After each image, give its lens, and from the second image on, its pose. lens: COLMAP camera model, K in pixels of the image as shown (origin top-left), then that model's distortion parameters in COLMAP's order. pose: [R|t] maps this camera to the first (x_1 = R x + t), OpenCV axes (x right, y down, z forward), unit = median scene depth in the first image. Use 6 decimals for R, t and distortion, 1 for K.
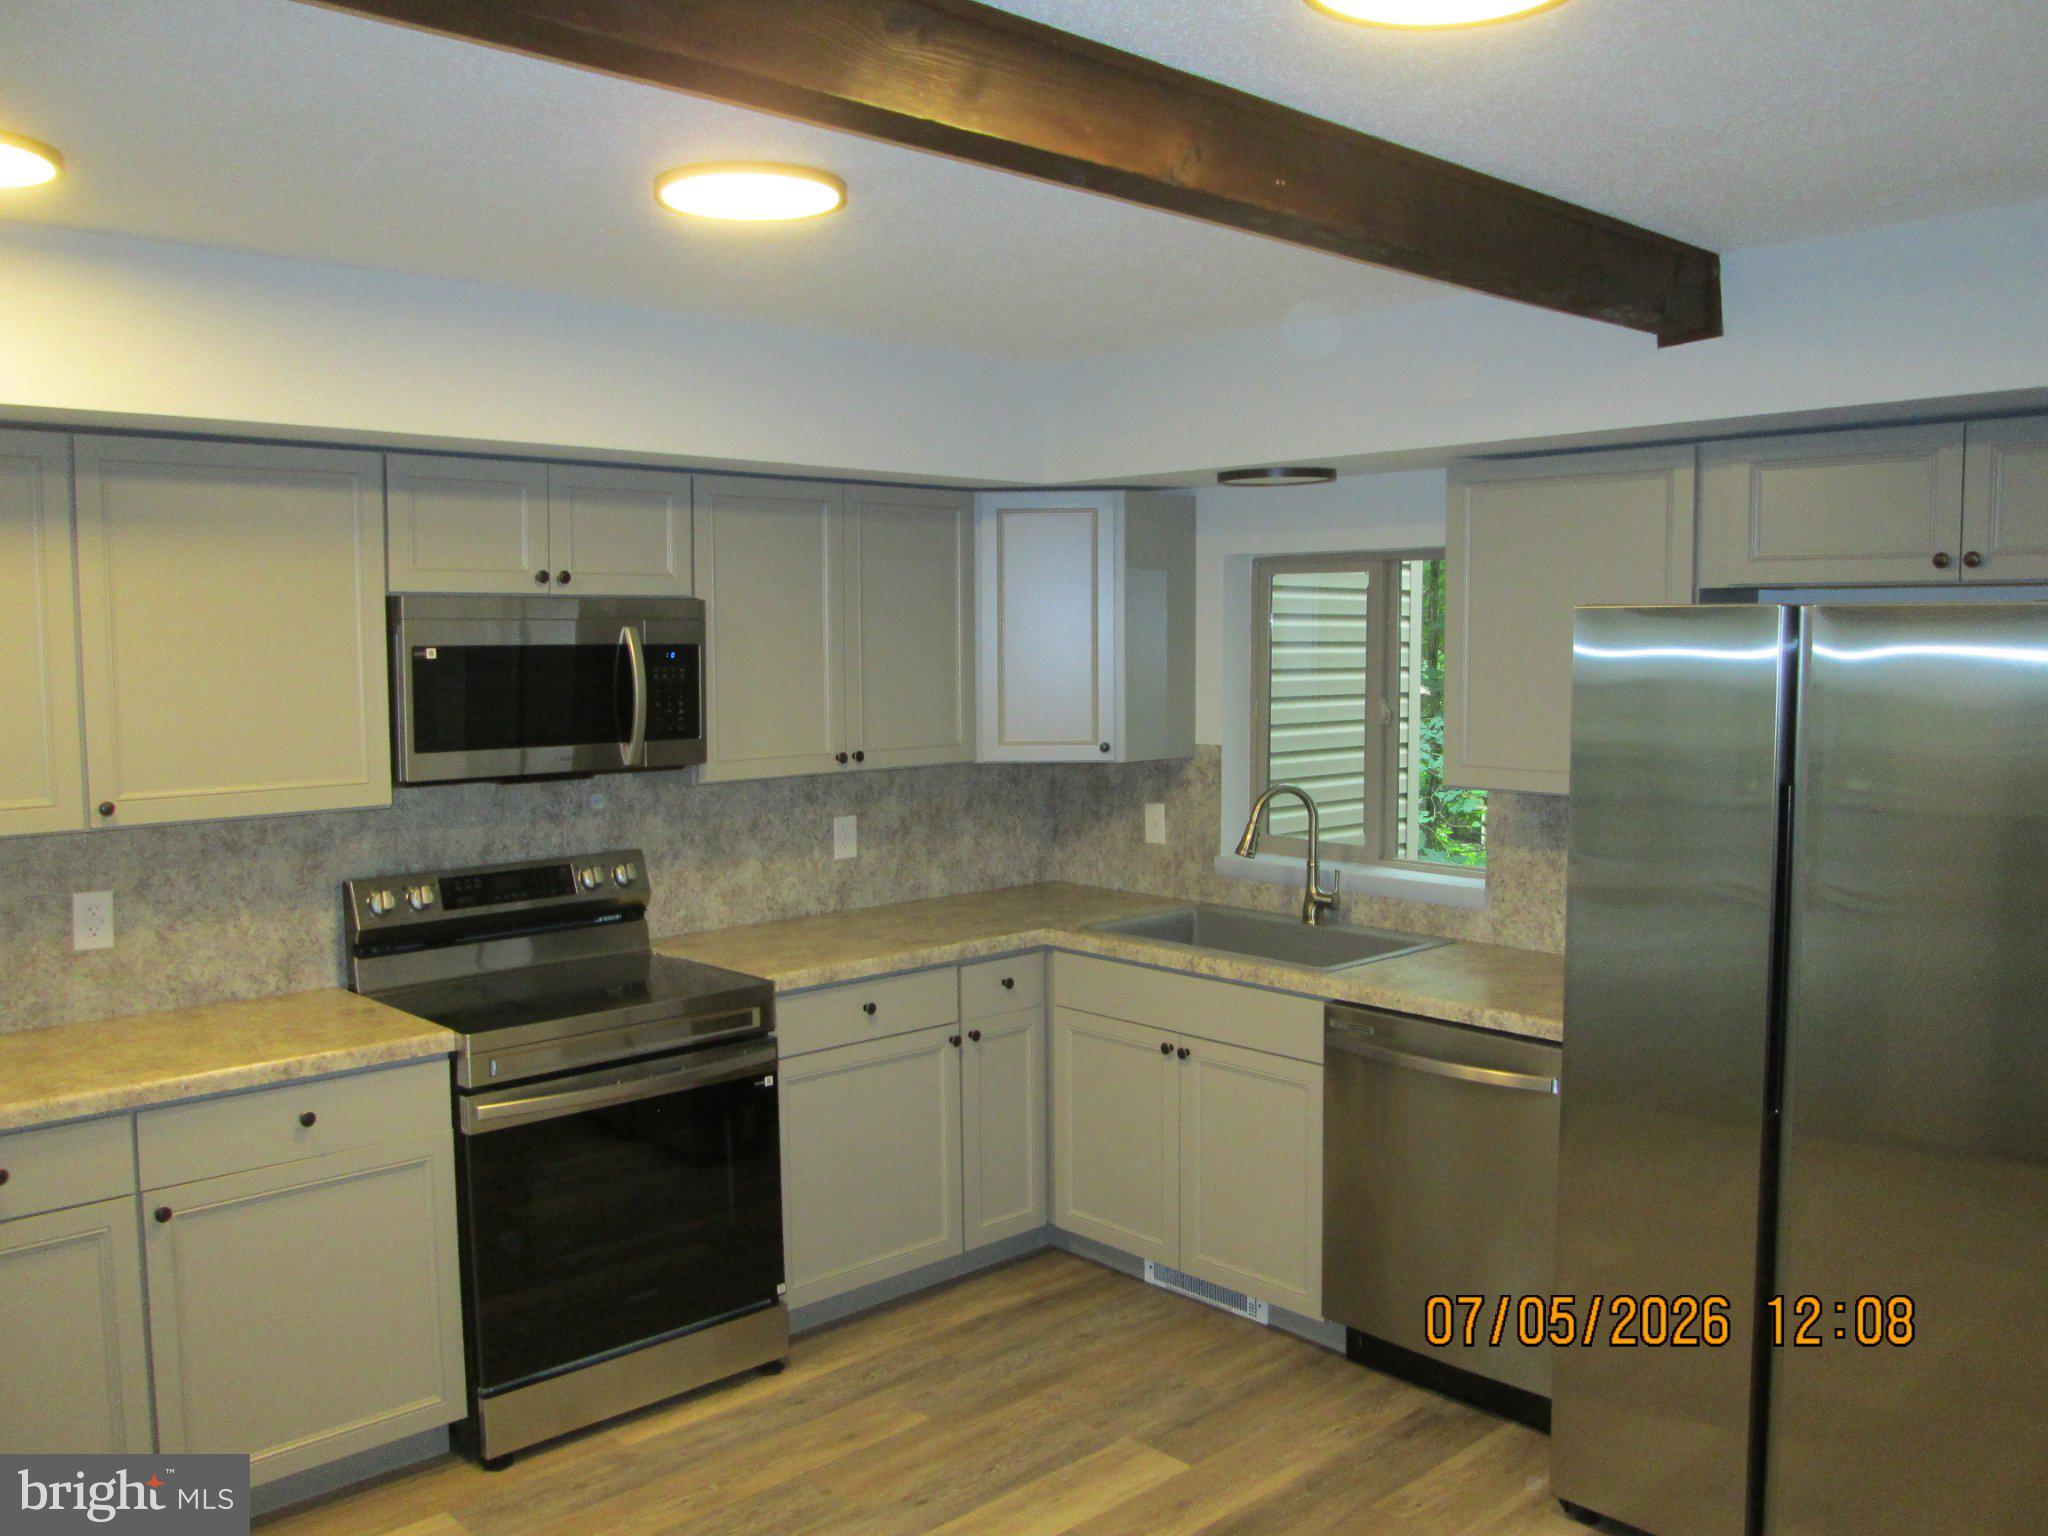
lens RADIAL K [[1685.3, 0, 1028.1], [0, 1685.3, 770.1], [0, 0, 1]] dist [-0.051180, 0.018757]
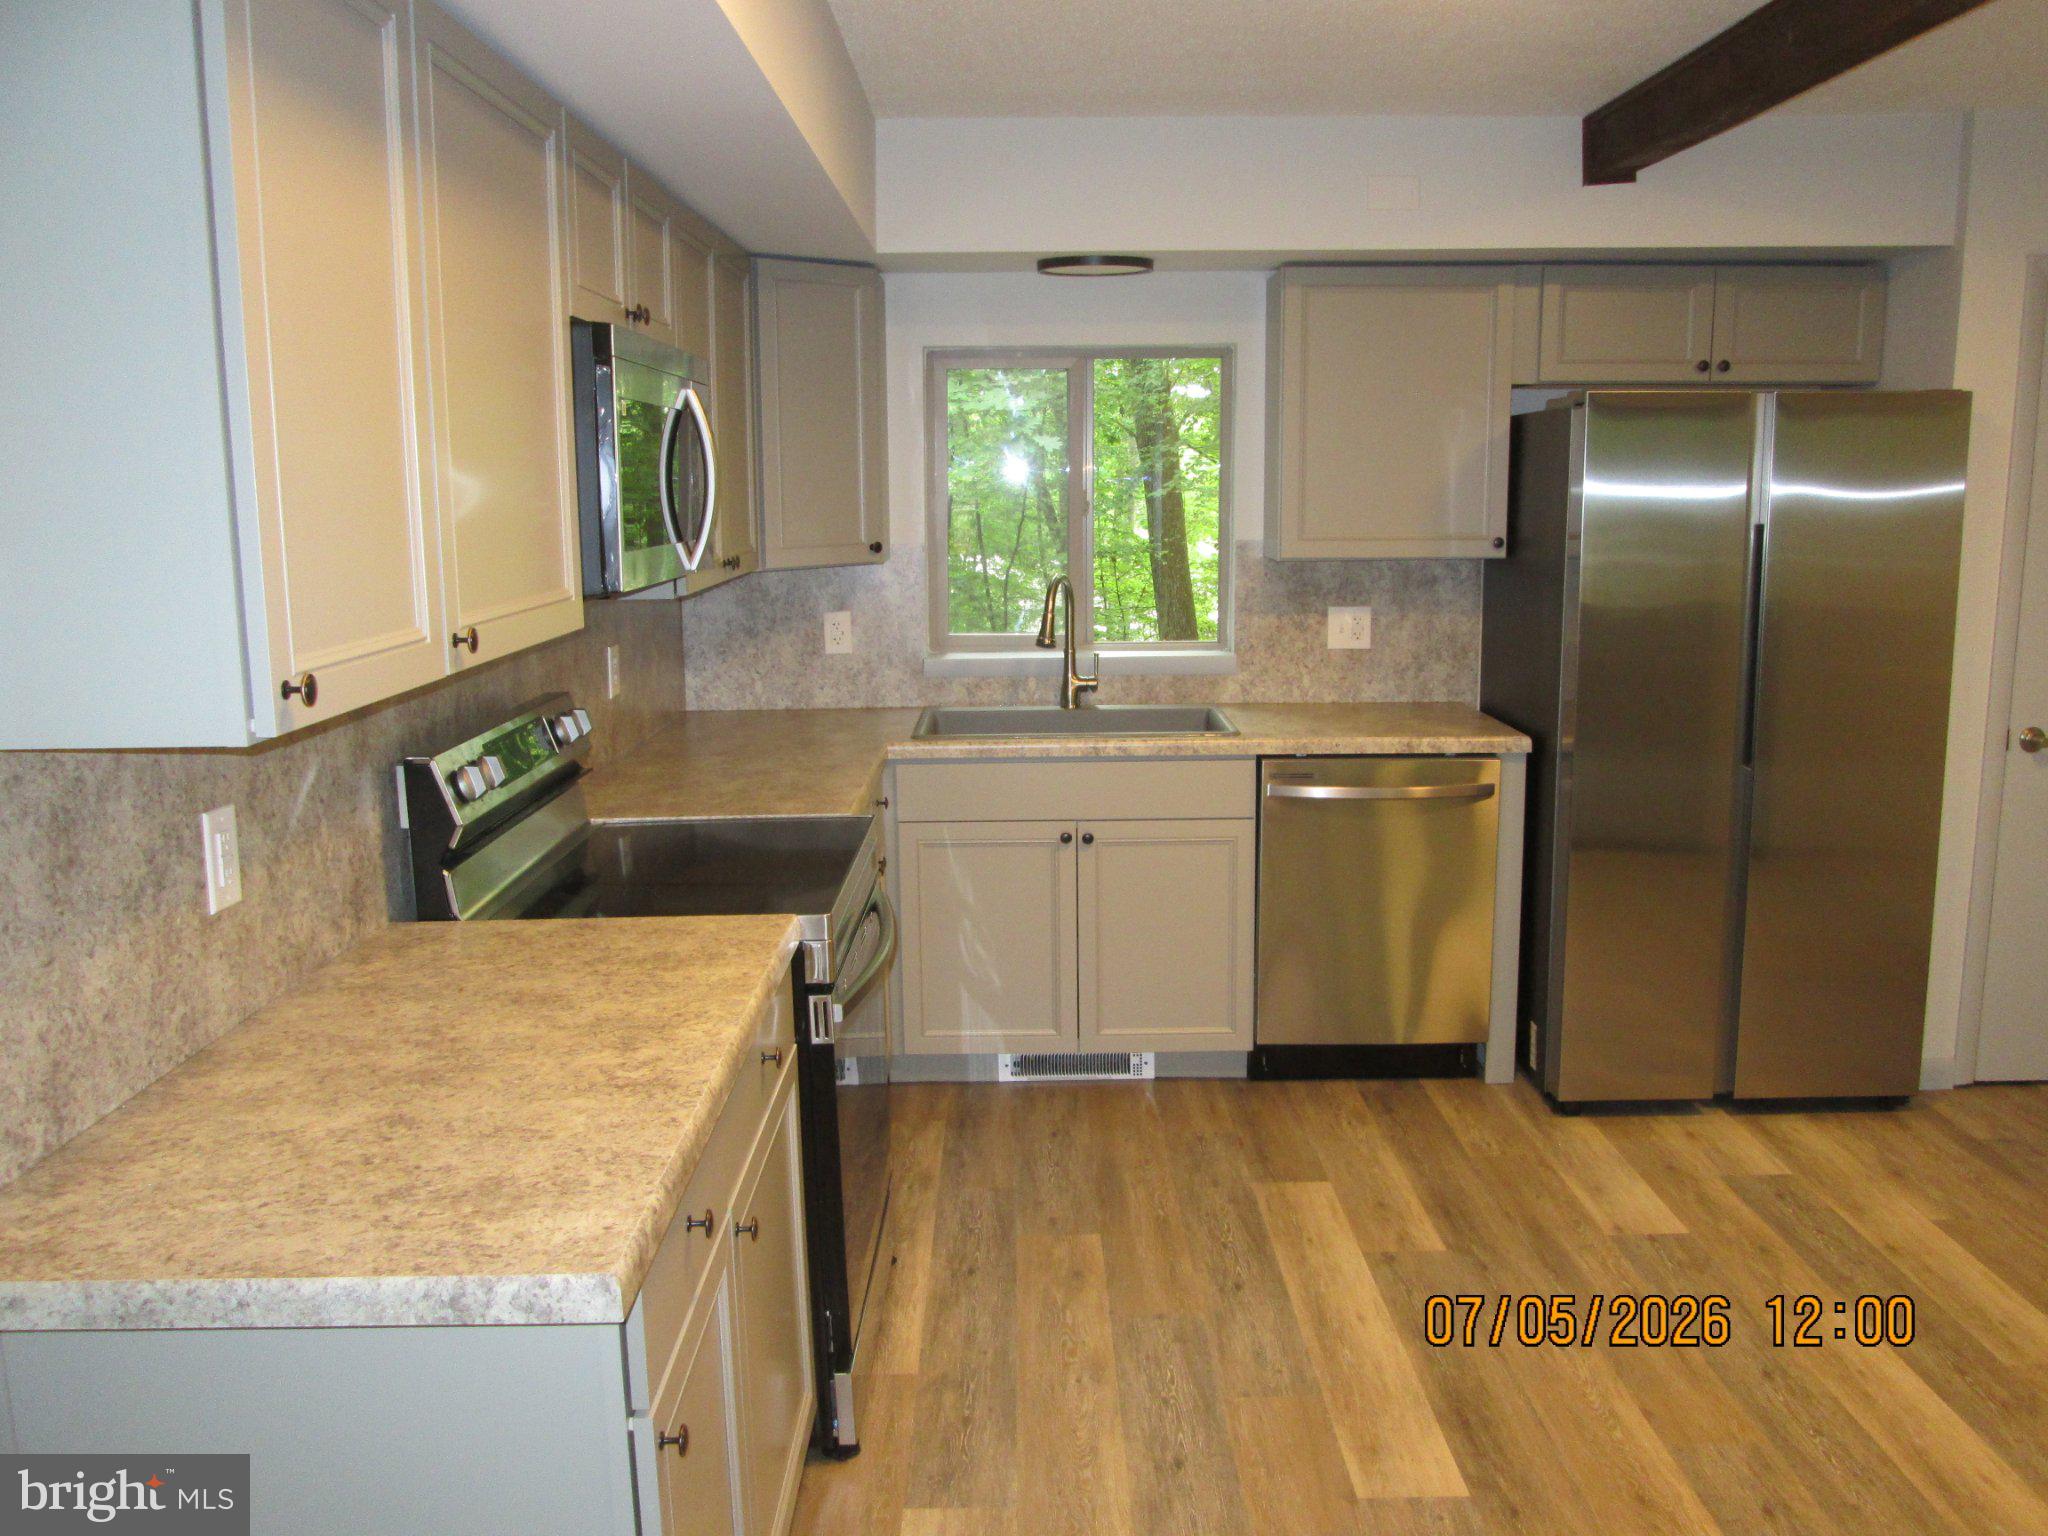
lens RADIAL K [[1685.3, 0, 1044.3], [0, 1685.3, 761.1], [0, 0, 1]] dist [-0.051180, 0.018757]
pose [[0.679471, -0.126225, 0.722763, -0.704680], [0.066664, 0.991637, 0.110511, 0.008711], [-0.730667, -0.026907, 0.682203, 0.352441]]
